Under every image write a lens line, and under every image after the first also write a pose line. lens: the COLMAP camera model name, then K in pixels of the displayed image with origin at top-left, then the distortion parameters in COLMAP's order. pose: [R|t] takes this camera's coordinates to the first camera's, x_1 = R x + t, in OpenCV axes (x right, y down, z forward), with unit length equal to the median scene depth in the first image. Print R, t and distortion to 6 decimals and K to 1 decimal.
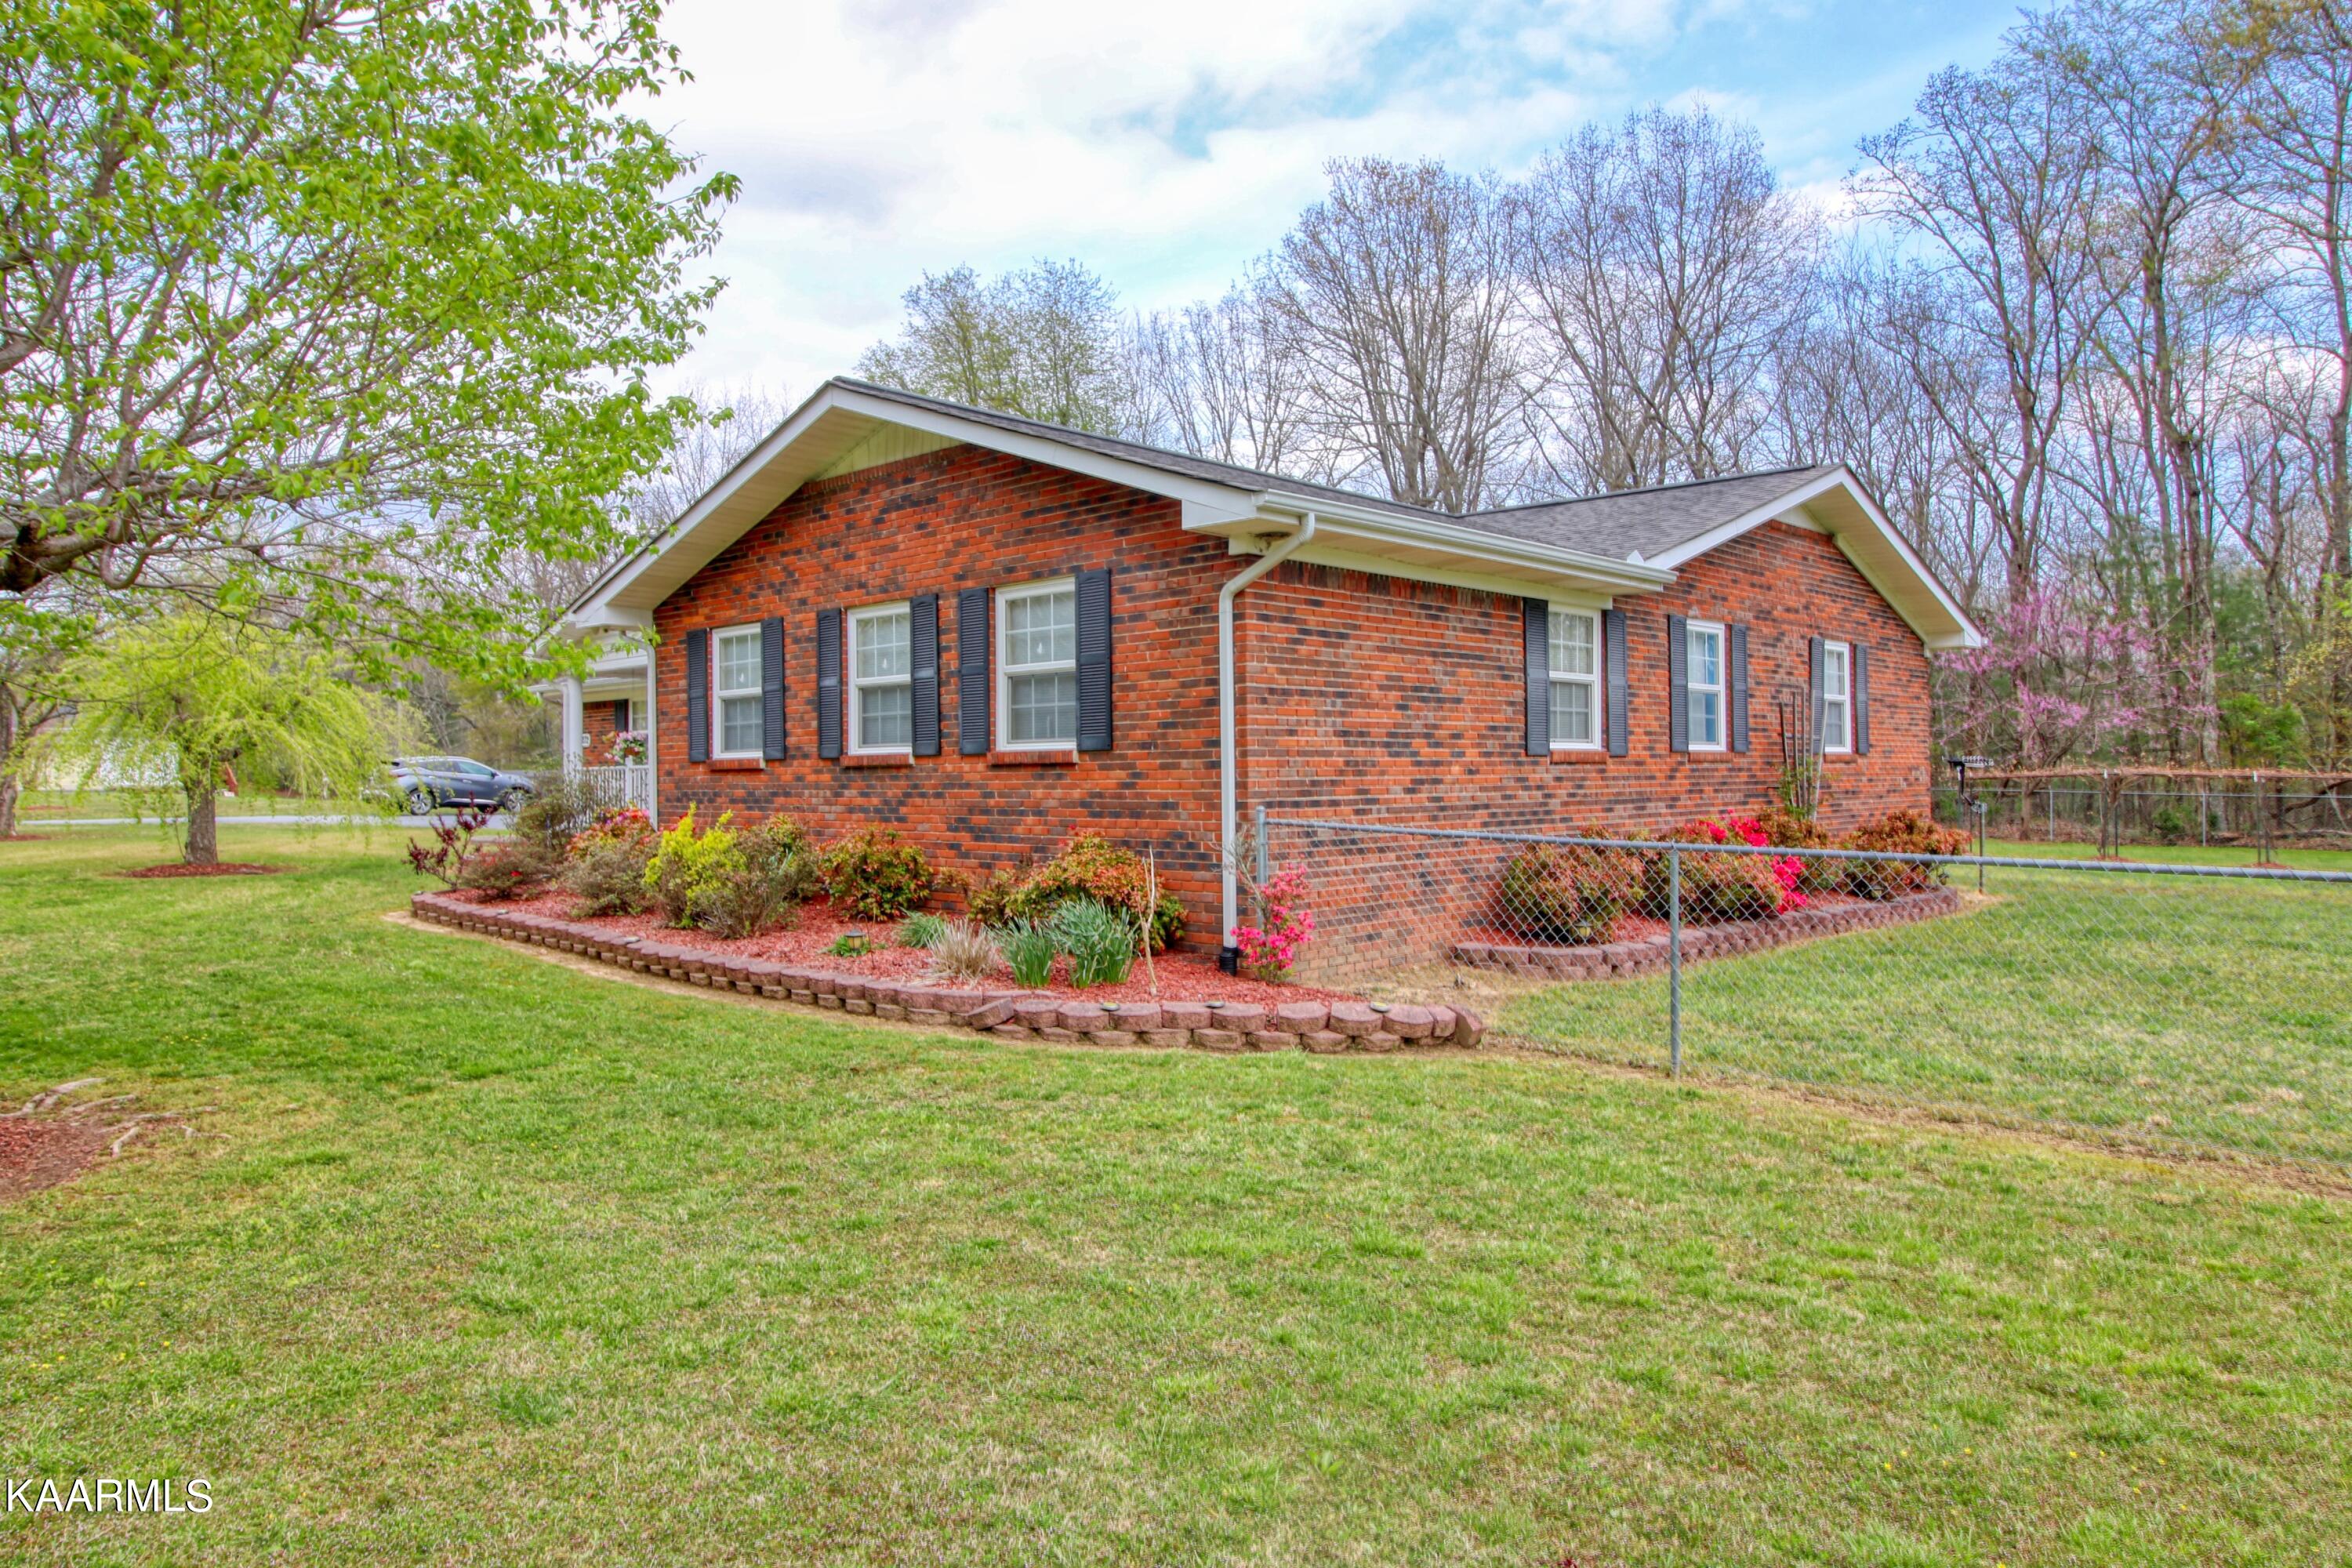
lens RADIAL K [[1476.5, 0, 1170.9], [0, 1476.5, 790.7], [0, 0, 1]] dist [-0.008809, -0.001174]
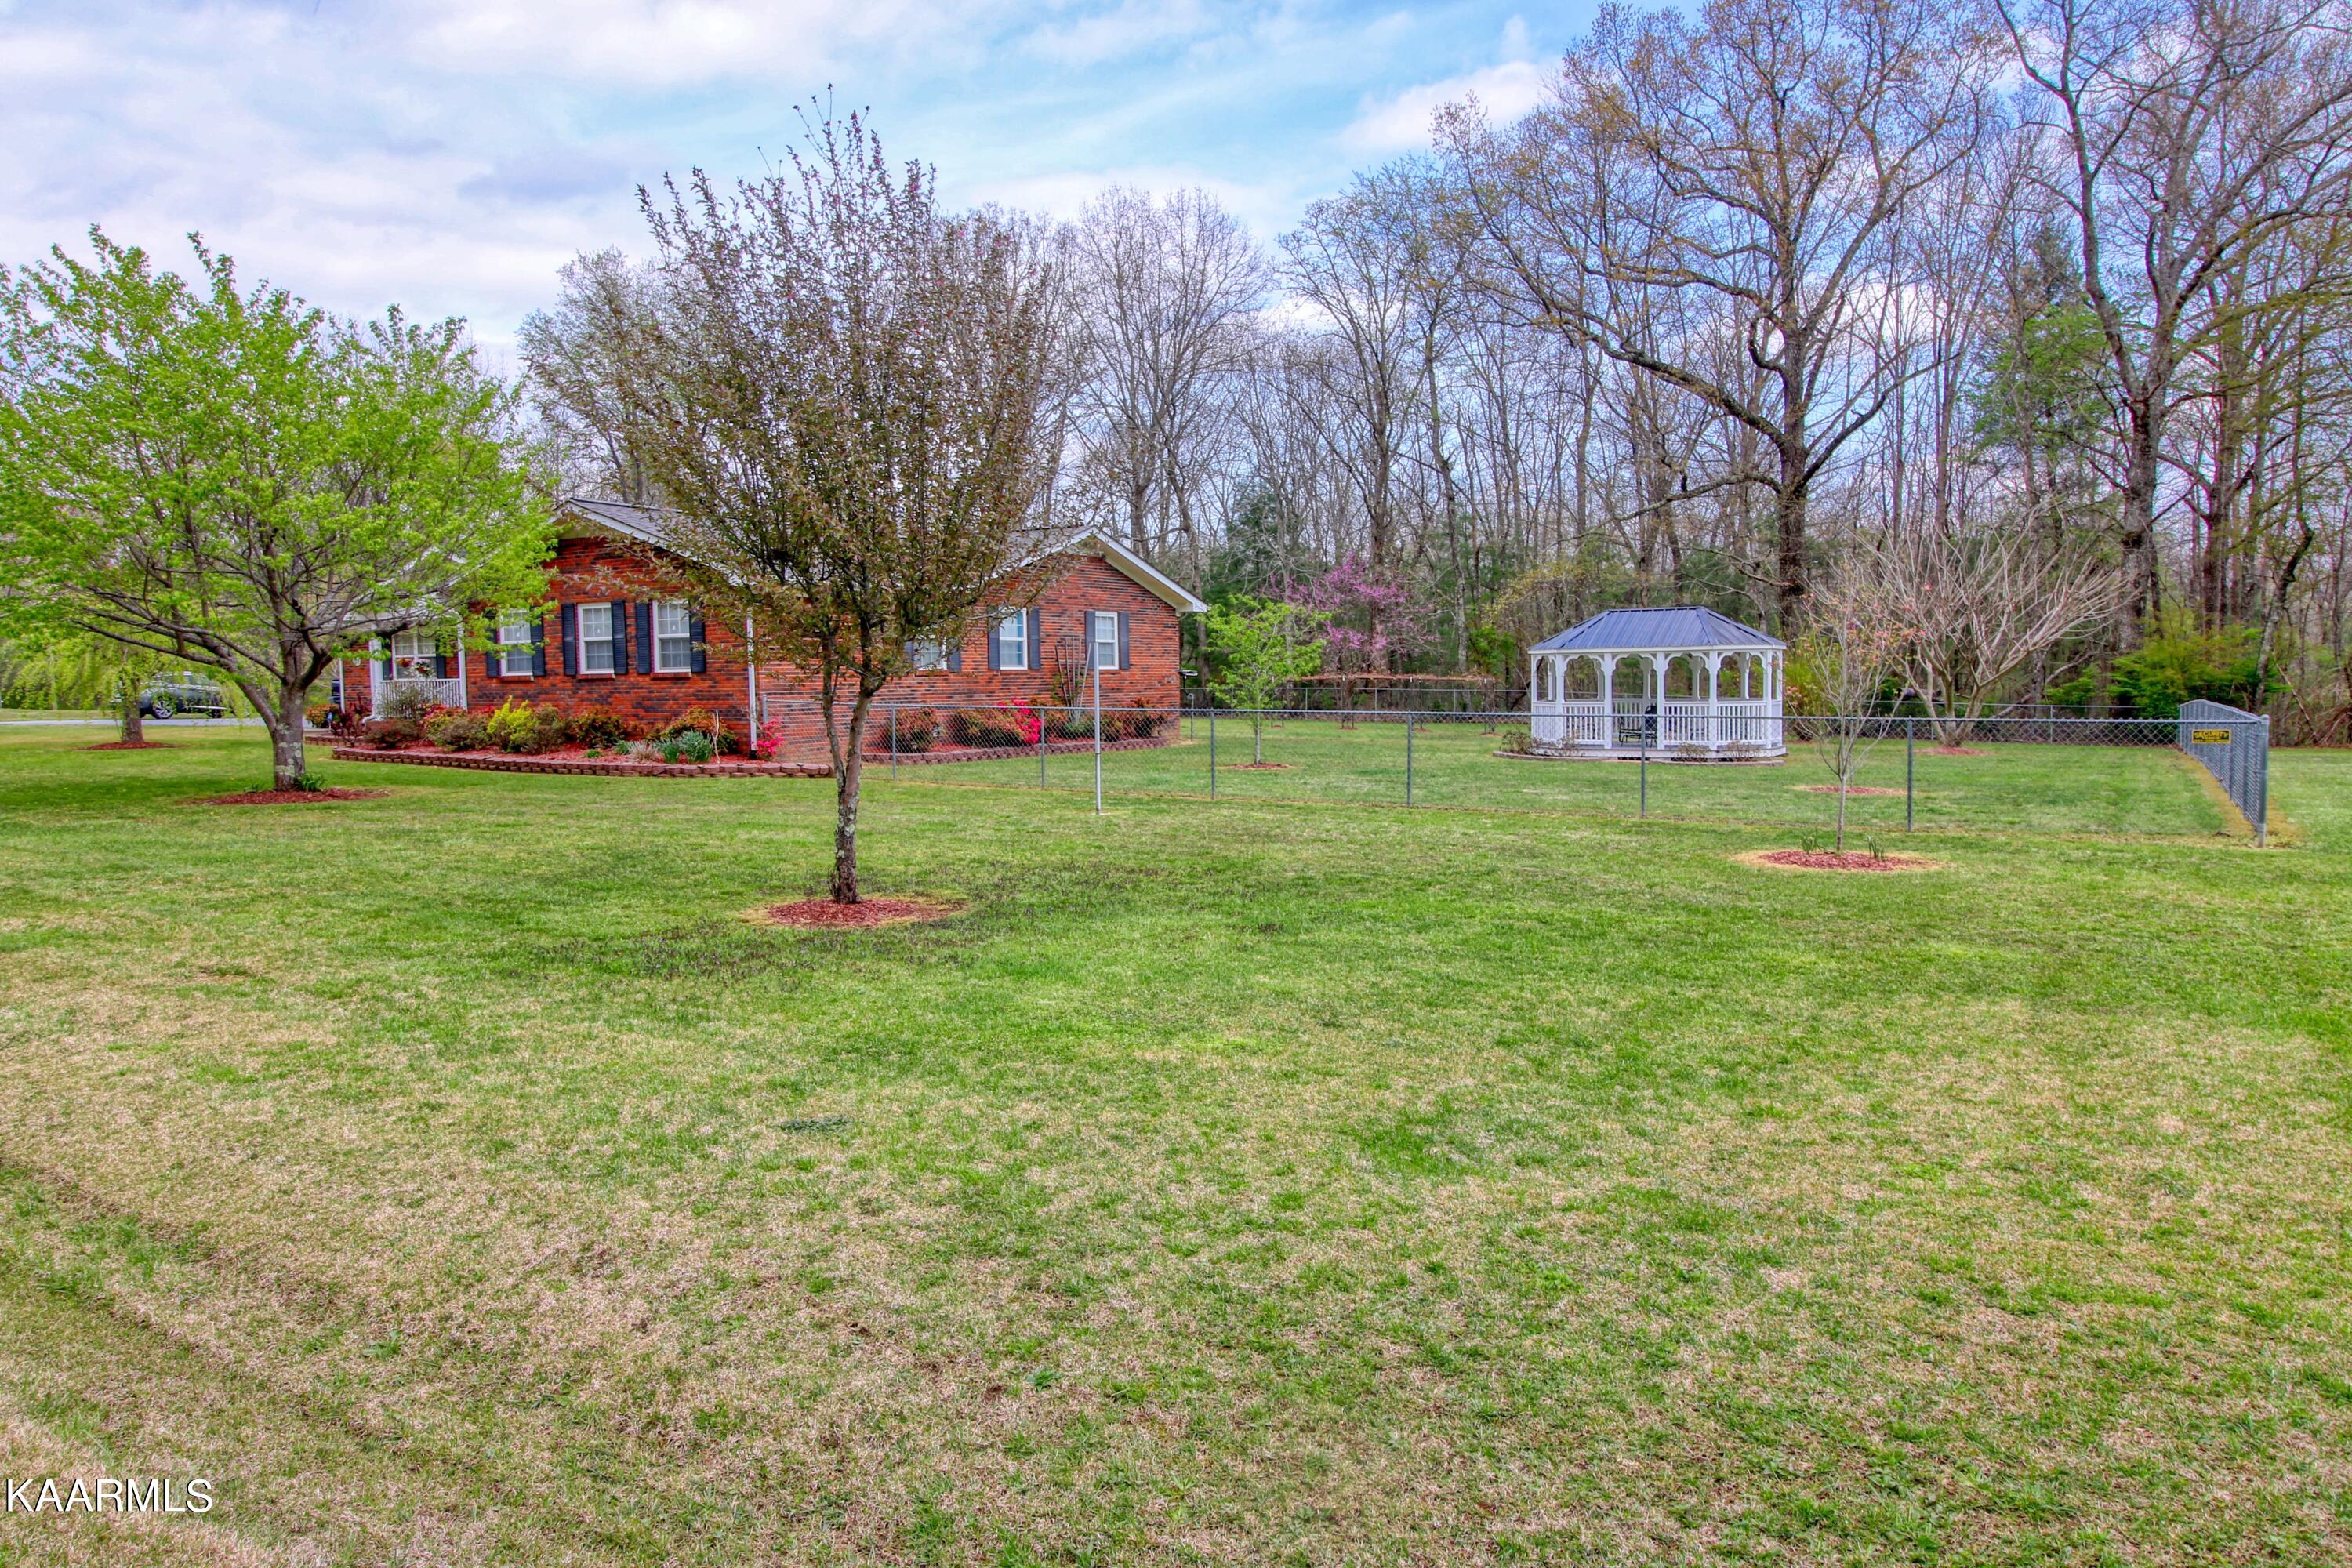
lens RADIAL K [[1476.5, 0, 1180.0], [0, 1476.5, 778.0], [0, 0, 1]] dist [-0.008809, -0.001174]
pose [[0.974942, -0.020049, 0.221553, 0.157820], [0.008192, 0.998491, 0.054306, 0.018207], [-0.222307, -0.051130, 0.973635, -1.345997]]
